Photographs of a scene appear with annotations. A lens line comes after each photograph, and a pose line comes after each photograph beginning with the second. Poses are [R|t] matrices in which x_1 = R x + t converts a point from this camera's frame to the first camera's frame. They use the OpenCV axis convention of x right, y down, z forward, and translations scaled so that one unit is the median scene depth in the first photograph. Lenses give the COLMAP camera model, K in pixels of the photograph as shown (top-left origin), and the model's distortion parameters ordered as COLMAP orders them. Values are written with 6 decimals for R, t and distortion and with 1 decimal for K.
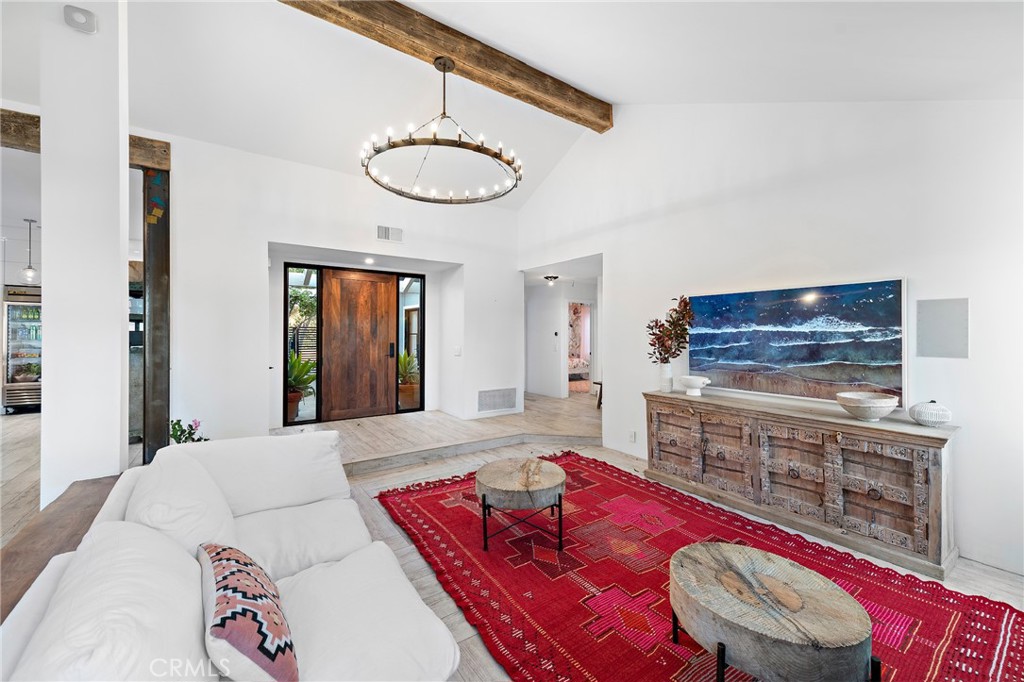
lens RADIAL K [[403.2, 0, 513.0], [0, 403.2, 332.7], [0, 0, 1]] dist [0.009764, -0.000471]
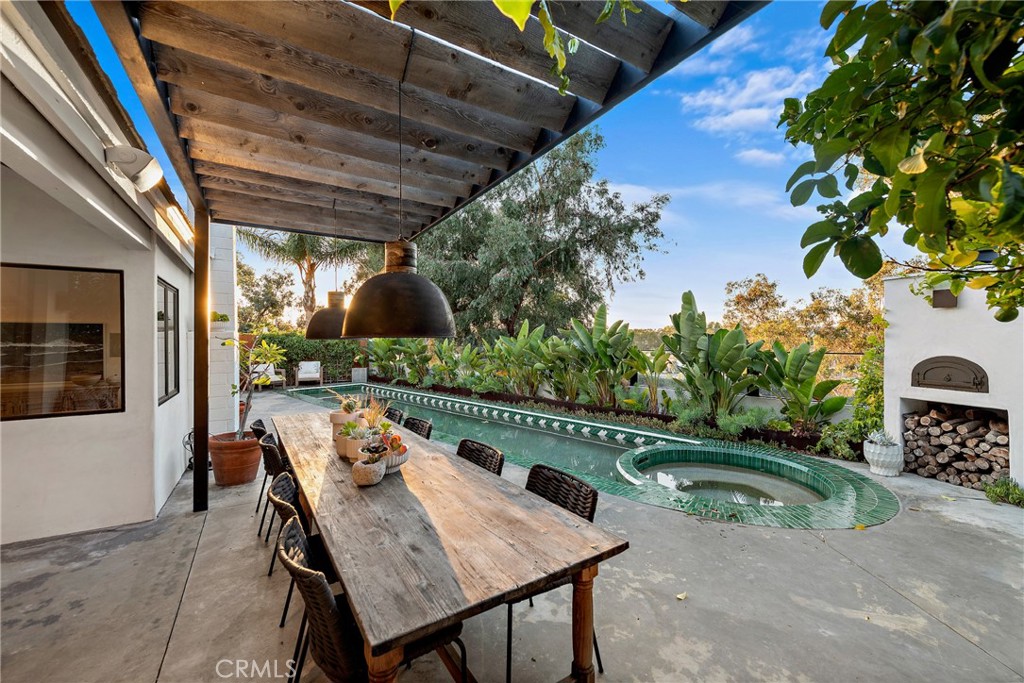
lens RADIAL K [[405.2, 0, 514.5], [0, 405.2, 340.0], [0, 0, 1]] dist [0.012219, -0.000262]
pose [[0.048134, -0.003539, 0.998835, -0.863338], [0.000095, 0.999994, 0.003538, -0.033280], [-0.998841, -0.000076, 0.048134, -0.992752]]
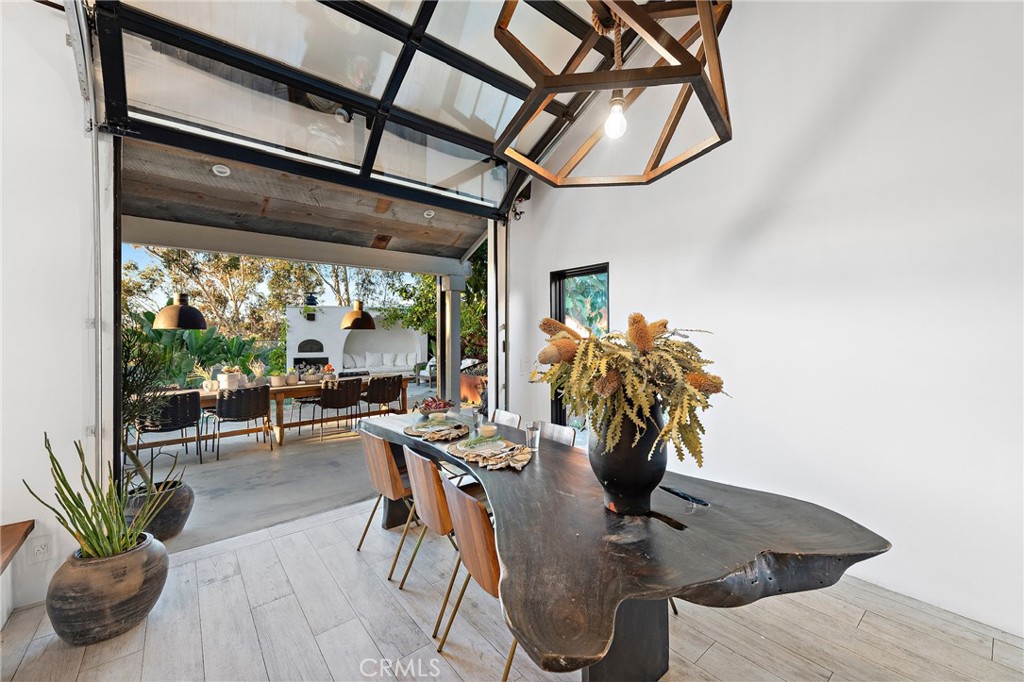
lens RADIAL K [[406.1, 0, 516.7], [0, 406.1, 332.5], [0, 0, 1]] dist [0.012344, -0.000115]
pose [[-0.996541, 0.001626, -0.083086, -0.890266], [0.002191, 0.999975, -0.006718, -0.012782], [0.083073, -0.006876, -0.996520, 0.708940]]
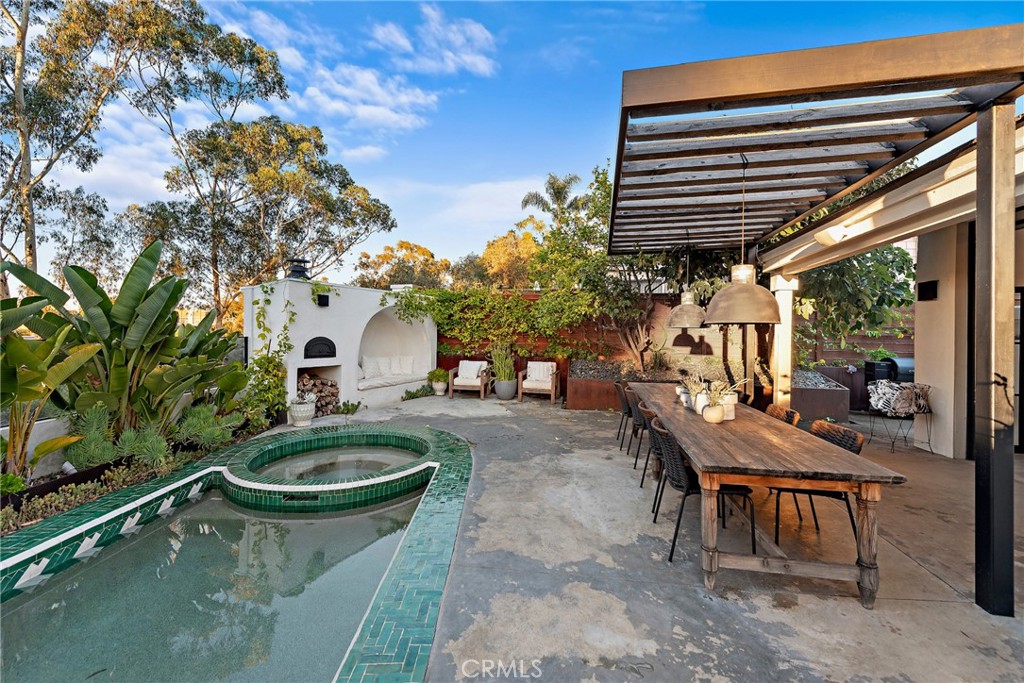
lens RADIAL K [[408.9, 0, 510.6], [0, 408.9, 335.2], [0, 0, 1]] dist [0.011382, -0.000471]
pose [[-0.727299, -0.008795, -0.686264, 0.790799], [-0.011559, 0.999933, -0.000564, -0.003913], [0.686223, 0.007522, -0.727352, -0.323123]]
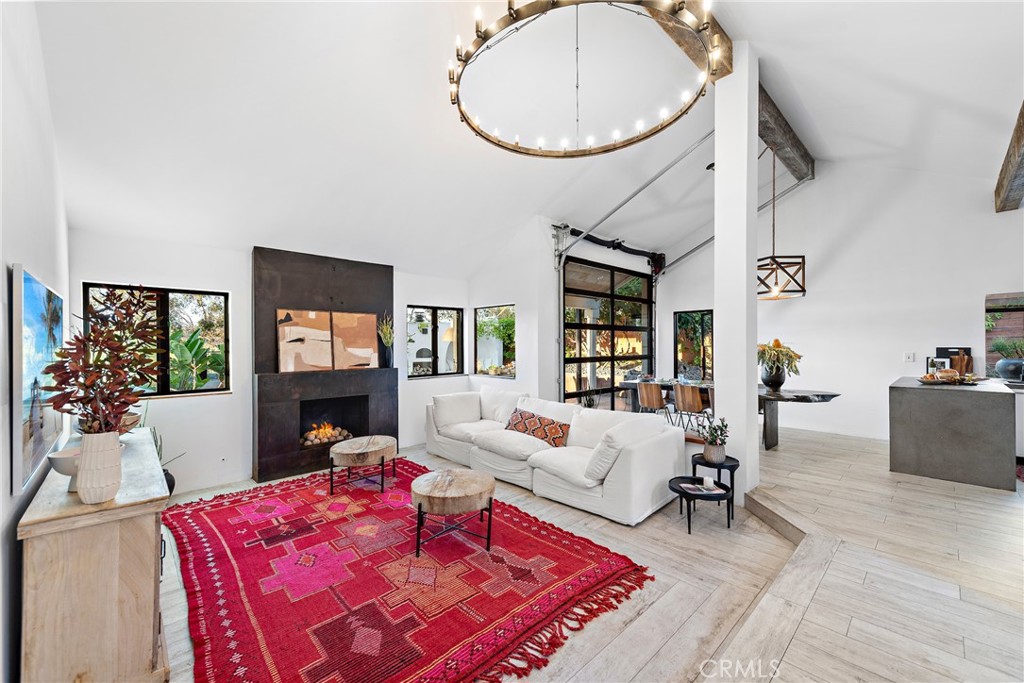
lens RADIAL K [[406.9, 0, 510.1], [0, 406.9, 343.3], [0, 0, 1]] dist [0.014227, -0.000206]
pose [[-0.988310, 0.002001, -0.152447, 0.026201], [0.002696, 0.999987, -0.004348, -0.012600], [0.152436, -0.004708, -0.988302, 1.530087]]
